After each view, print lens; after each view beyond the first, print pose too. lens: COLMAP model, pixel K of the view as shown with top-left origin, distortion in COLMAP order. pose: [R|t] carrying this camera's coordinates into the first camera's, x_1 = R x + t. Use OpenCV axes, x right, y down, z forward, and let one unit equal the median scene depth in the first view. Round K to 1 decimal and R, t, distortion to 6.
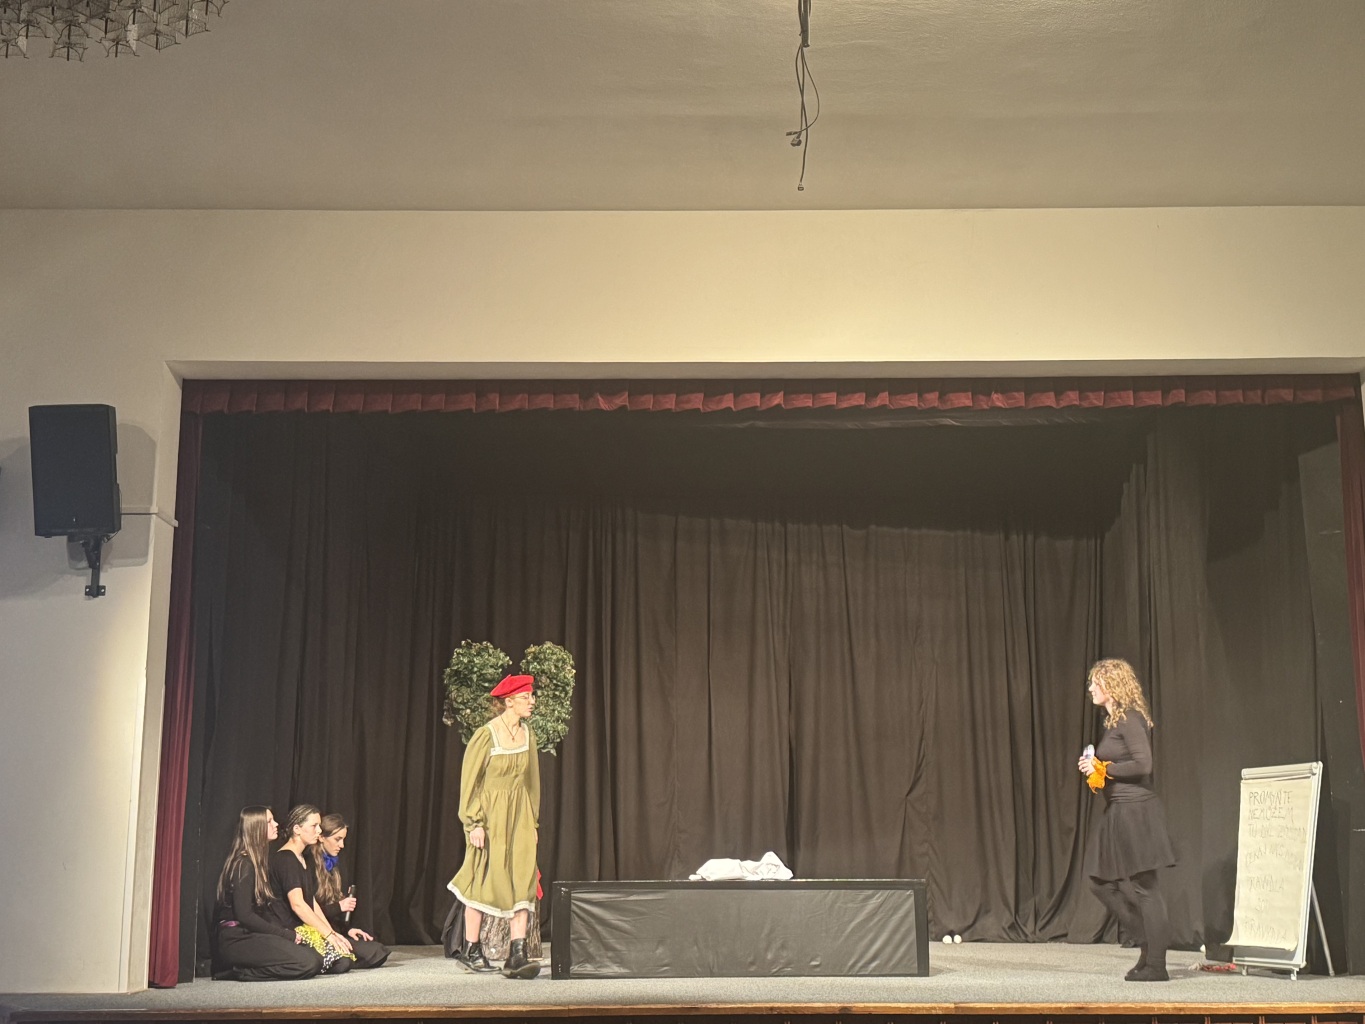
lens RADIAL K [[1796.0, 0, 687.9], [0, 1796.0, 514.7], [0, 0, 1]] dist [0.122117, 0.000000]
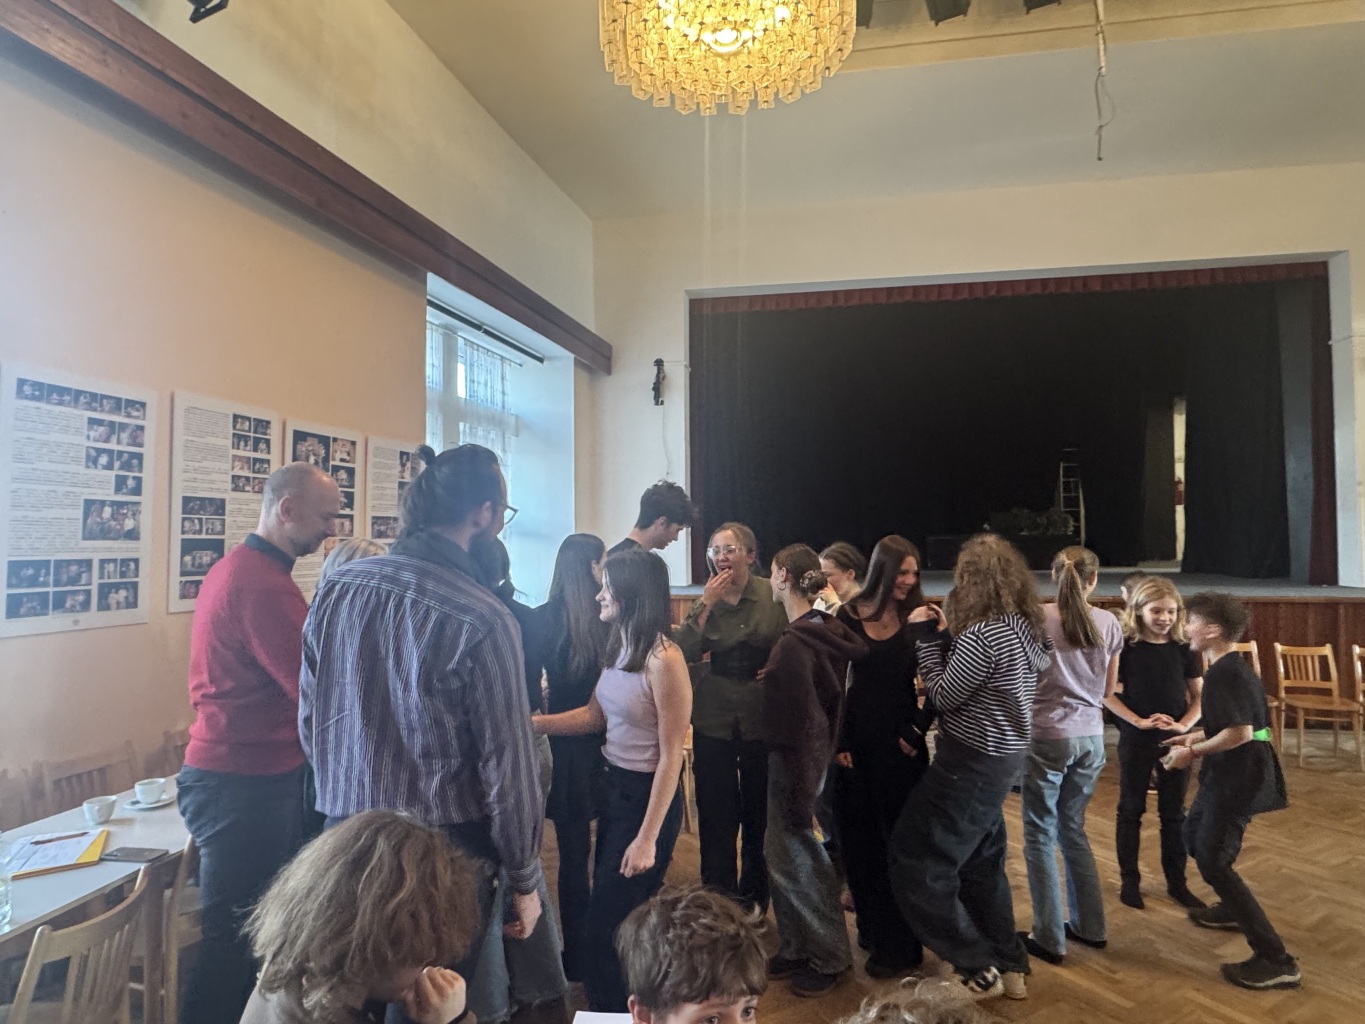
lens RADIAL K [[823.4, 0, 663.7], [0, 823.4, 515.6], [0, 0, 1]] dist [-0.006527, 0.002442]
pose [[0.983159, -0.006612, -0.182634, -0.110510], [0.038563, 0.984350, 0.171954, 0.005282], [0.178639, -0.176101, 0.968027, 0.036389]]
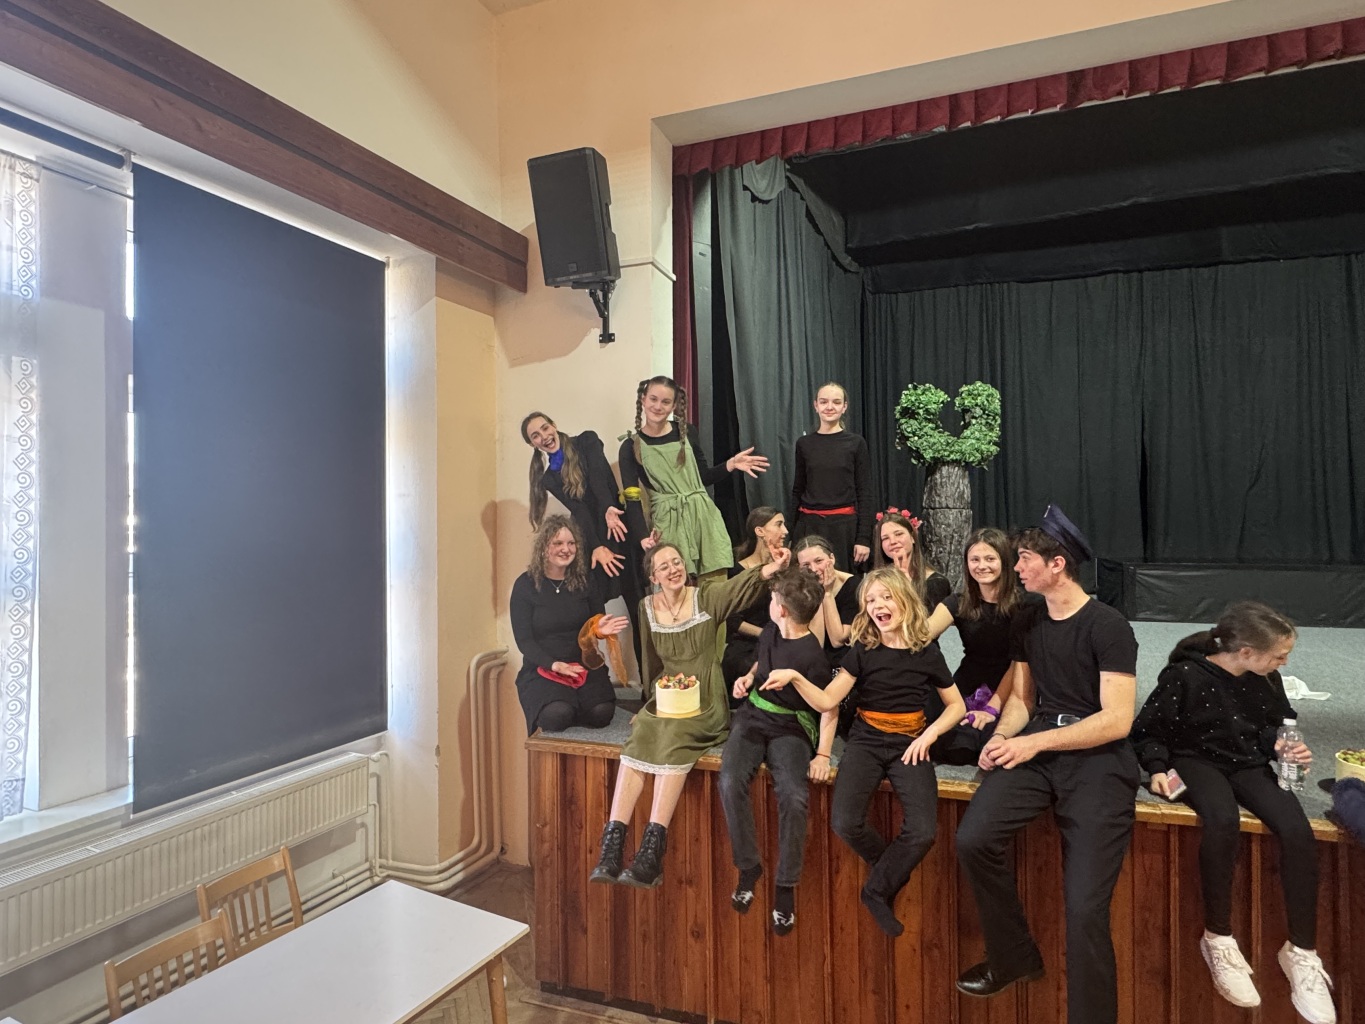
lens RADIAL K [[755.2, 0, 677.4], [0, 755.2, 511.3], [0, 0, 1]] dist [-0.005908, -0.001474]
pose [[0.936446, -0.006369, -0.350754, -0.092358], [0.073501, 0.981206, 0.178416, 0.050950], [0.343025, -0.192858, 0.919315, 0.429478]]
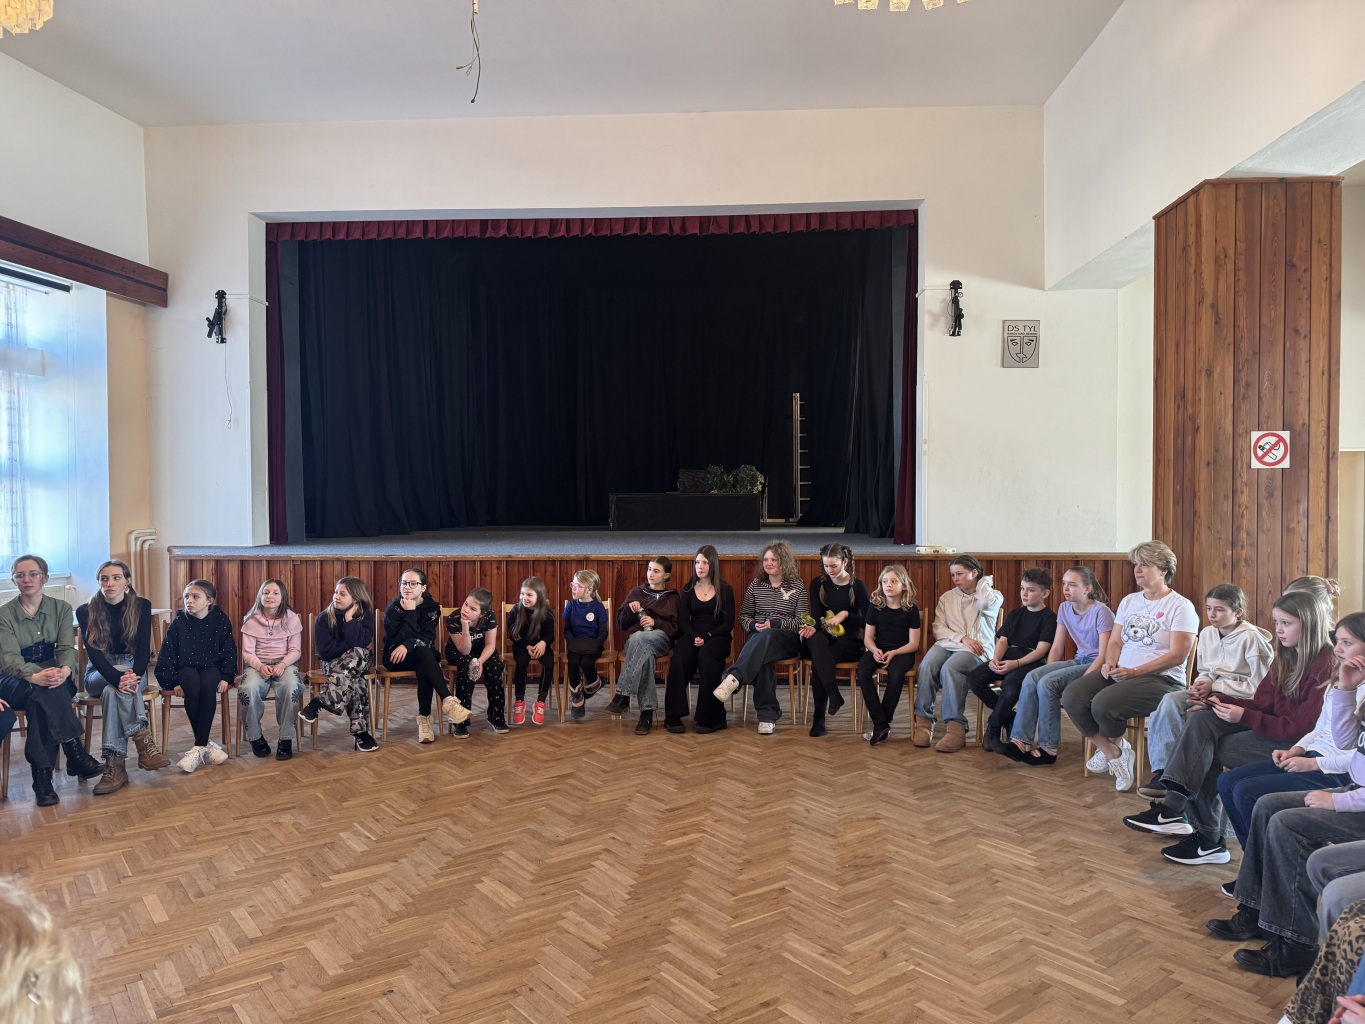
lens RADIAL K [[960.4, 0, 690.8], [0, 960.4, 519.7], [0, 0, 1]] dist [0.060277, -0.079250]
pose [[0.997987, 0.003330, -0.063334, 0.170017], [0.010845, 0.974948, 0.222167, 0.003583], [0.062487, -0.222407, 0.972949, 0.009334]]
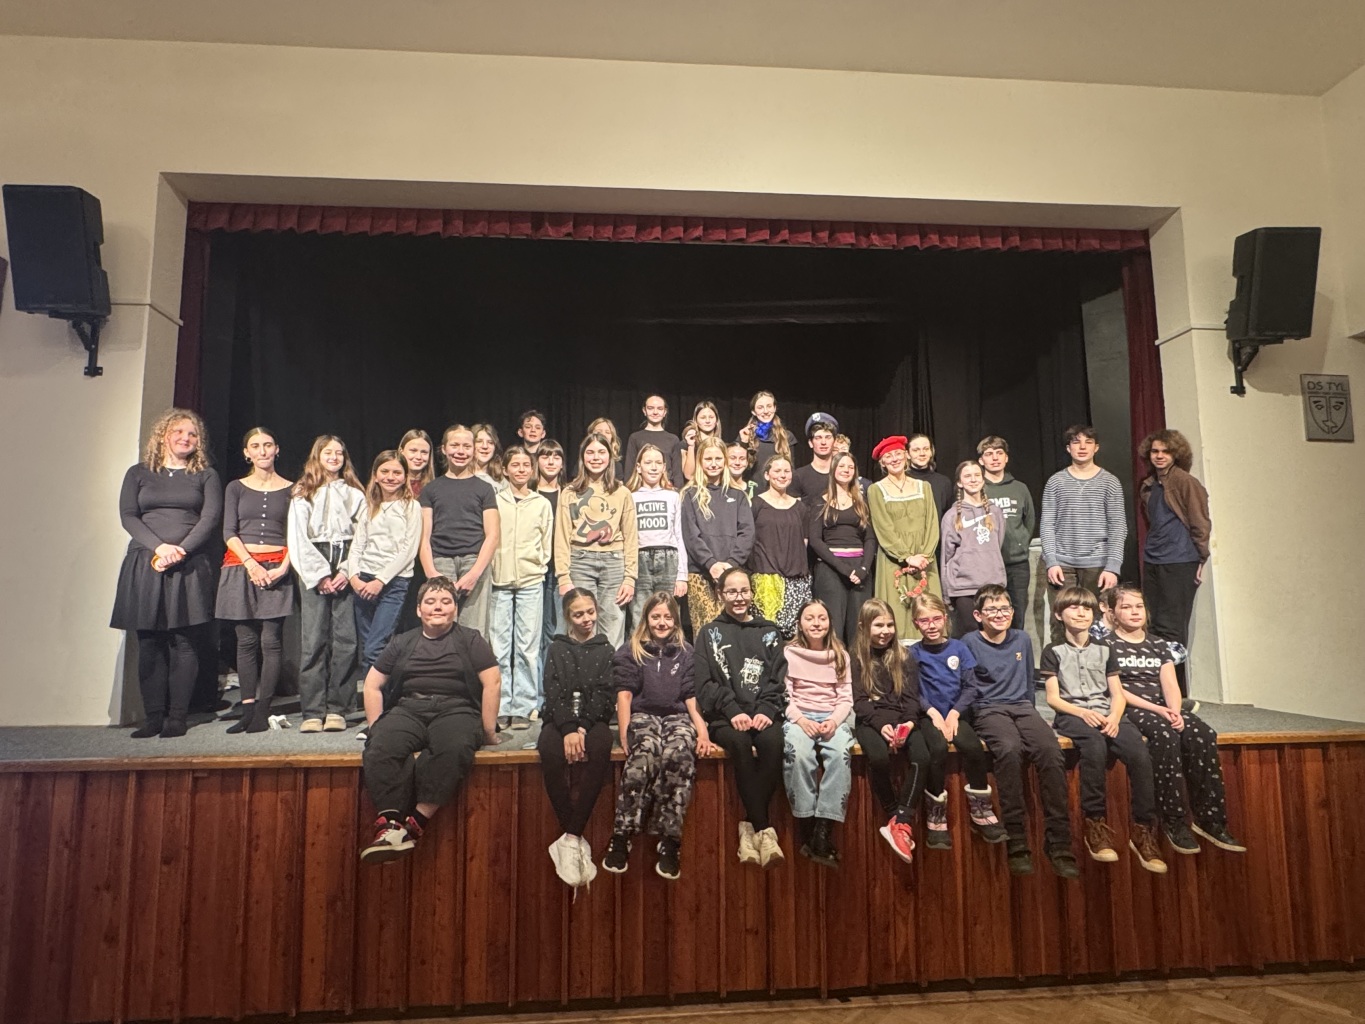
lens RADIAL K [[816.0, 0, 672.3], [0, 816.0, 517.8], [0, 0, 1]] dist [0.000322, 0.001814]
pose [[0.997312, 0.005606, 0.073051, -0.004861], [-0.011688, 0.996474, 0.083090, 0.065368], [-0.072328, -0.083720, 0.993861, 0.355565]]
